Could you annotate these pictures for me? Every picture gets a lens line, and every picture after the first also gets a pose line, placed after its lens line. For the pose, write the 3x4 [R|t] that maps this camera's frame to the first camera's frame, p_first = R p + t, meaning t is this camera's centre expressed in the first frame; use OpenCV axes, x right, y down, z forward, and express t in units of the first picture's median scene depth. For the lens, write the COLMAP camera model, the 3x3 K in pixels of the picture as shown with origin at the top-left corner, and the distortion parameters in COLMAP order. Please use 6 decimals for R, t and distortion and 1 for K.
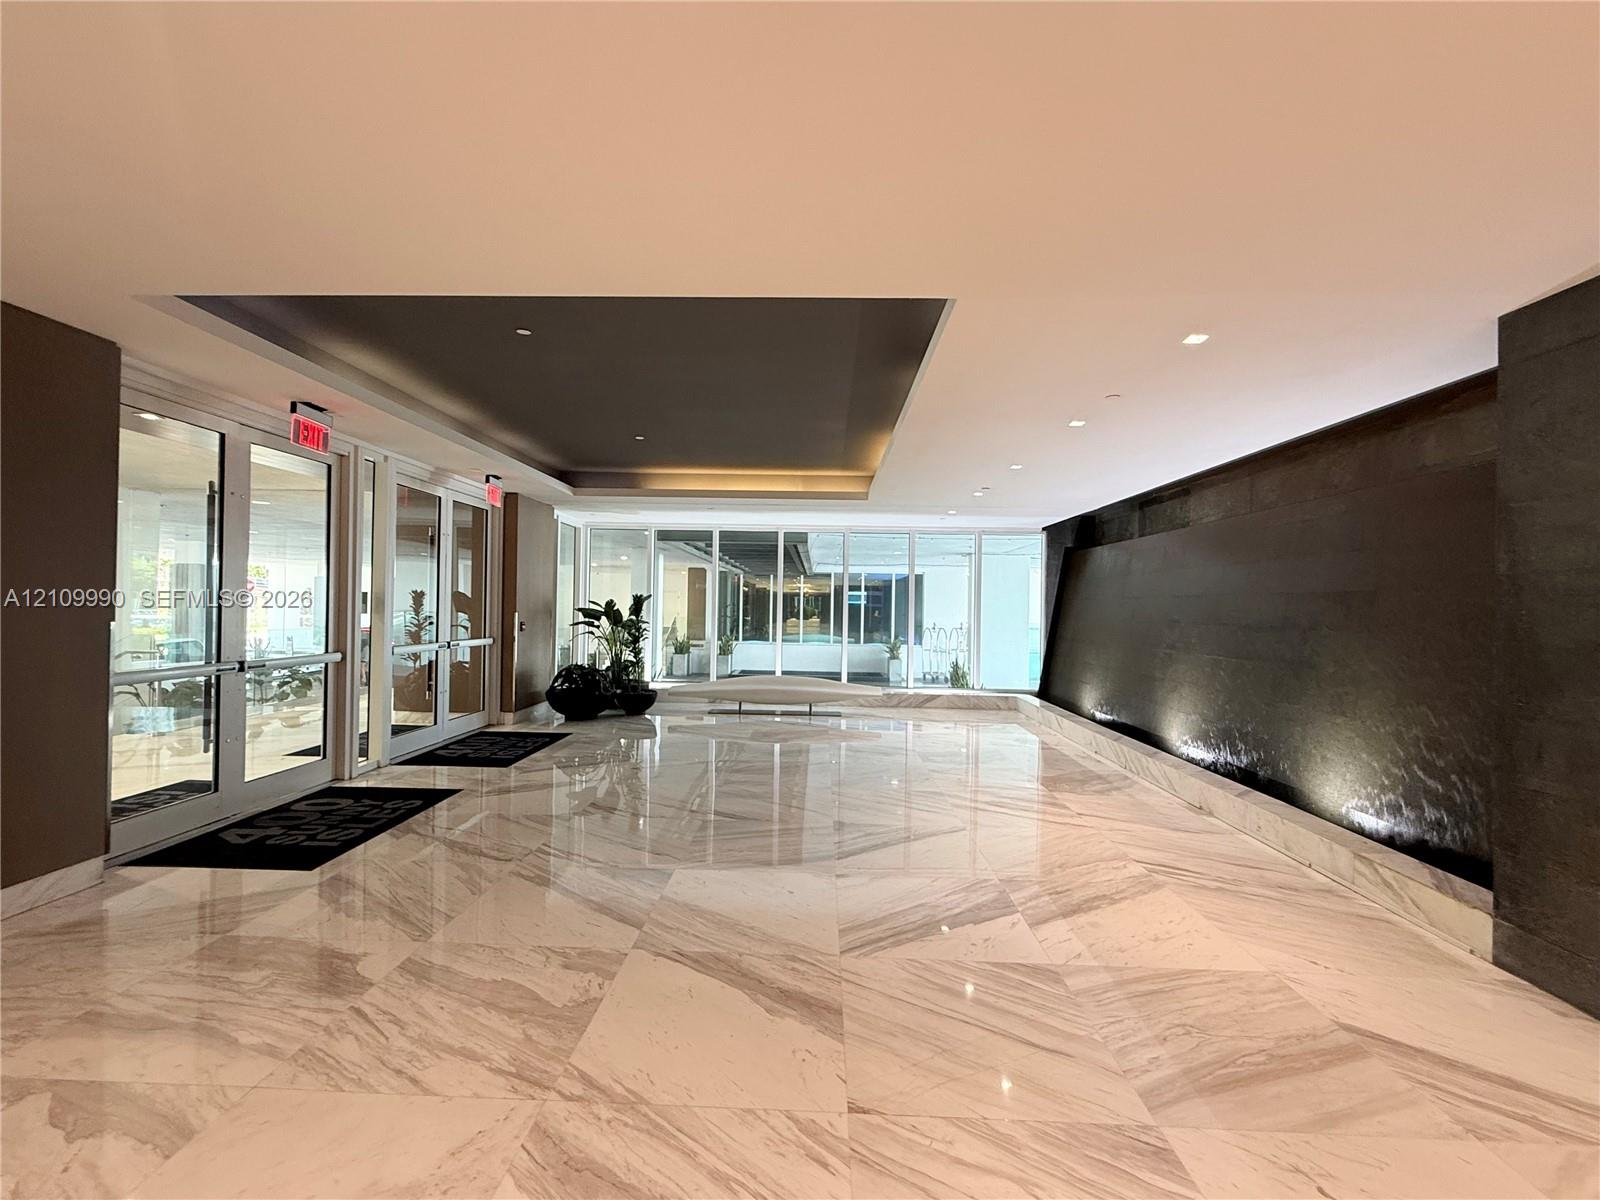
lens RADIAL K [[691.2, 0, 798.8], [0, 691.2, 600.8], [0, 0, 1]] dist [-0.000096, -0.000009]
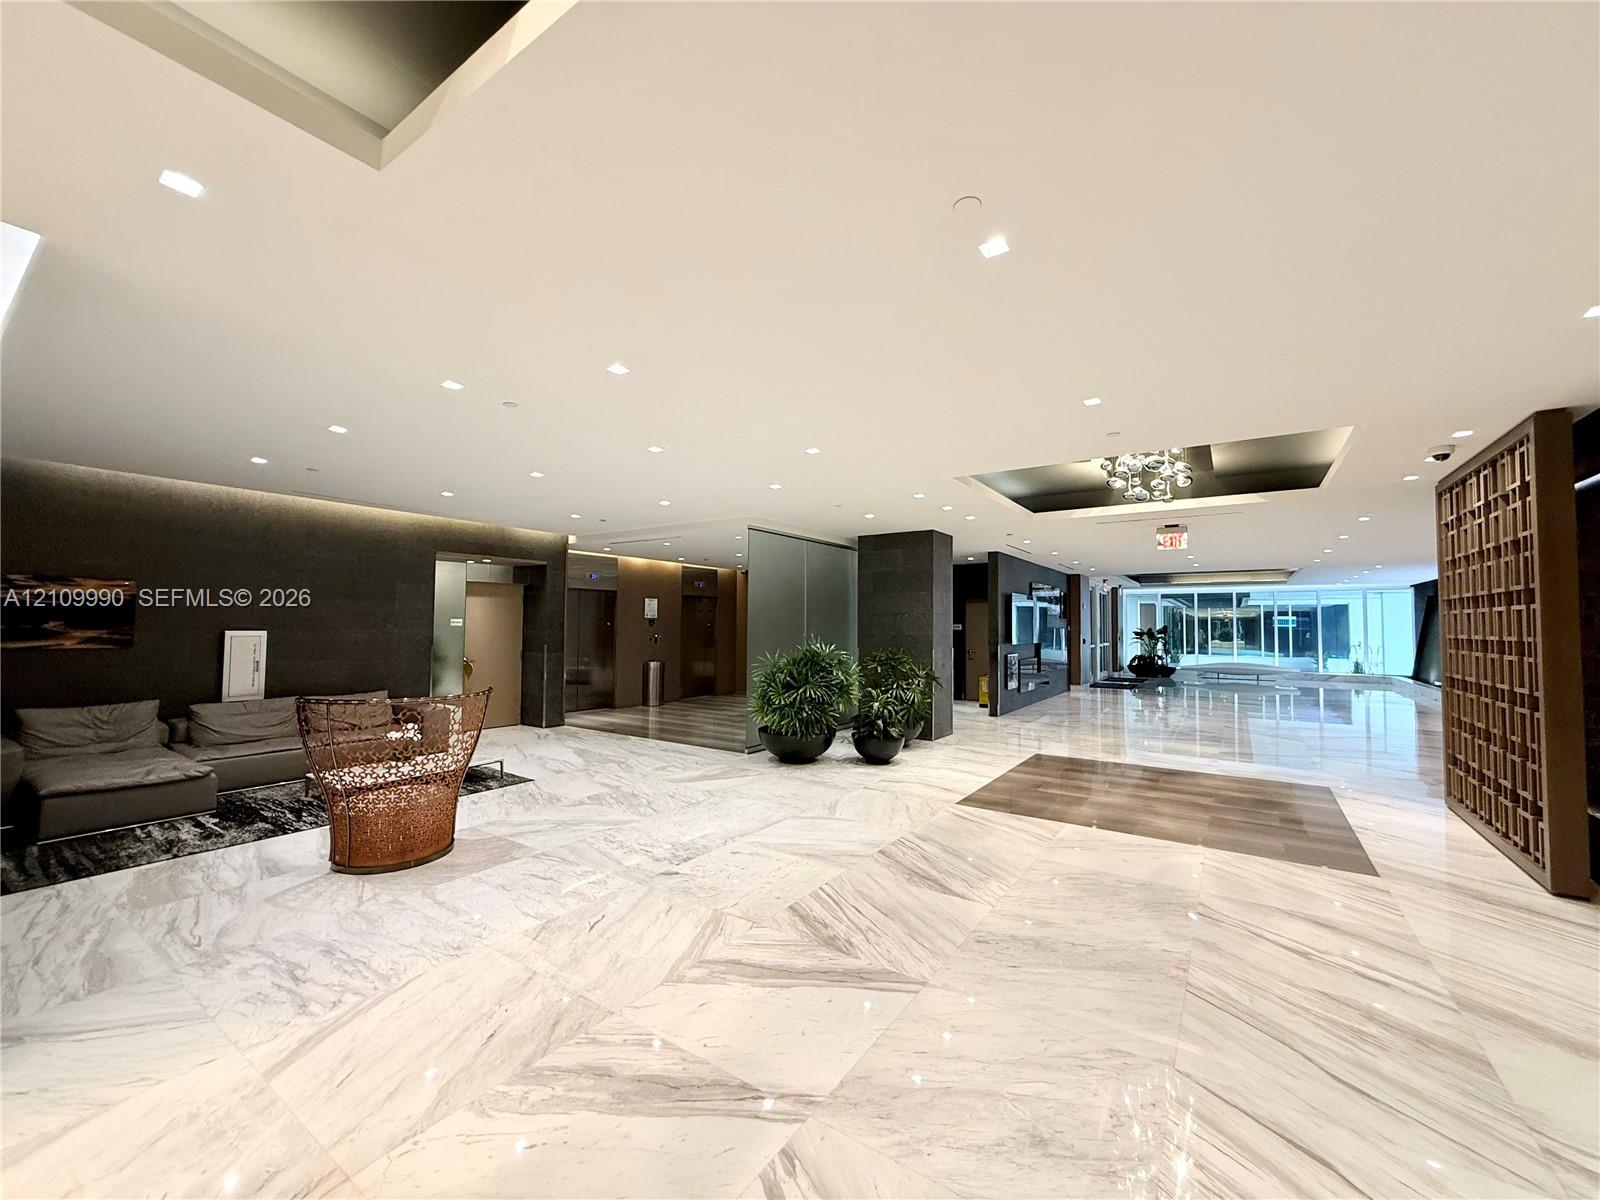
lens RADIAL K [[634.6, 0, 802.2], [0, 634.6, 601.4], [0, 0, 1]] dist [0.001808, 0.000313]
pose [[0.841906, -0.033793, -0.538565, -0.061179], [0.013716, 0.999055, -0.041246, -0.010967], [0.539450, 0.027338, 0.841574, -0.835303]]
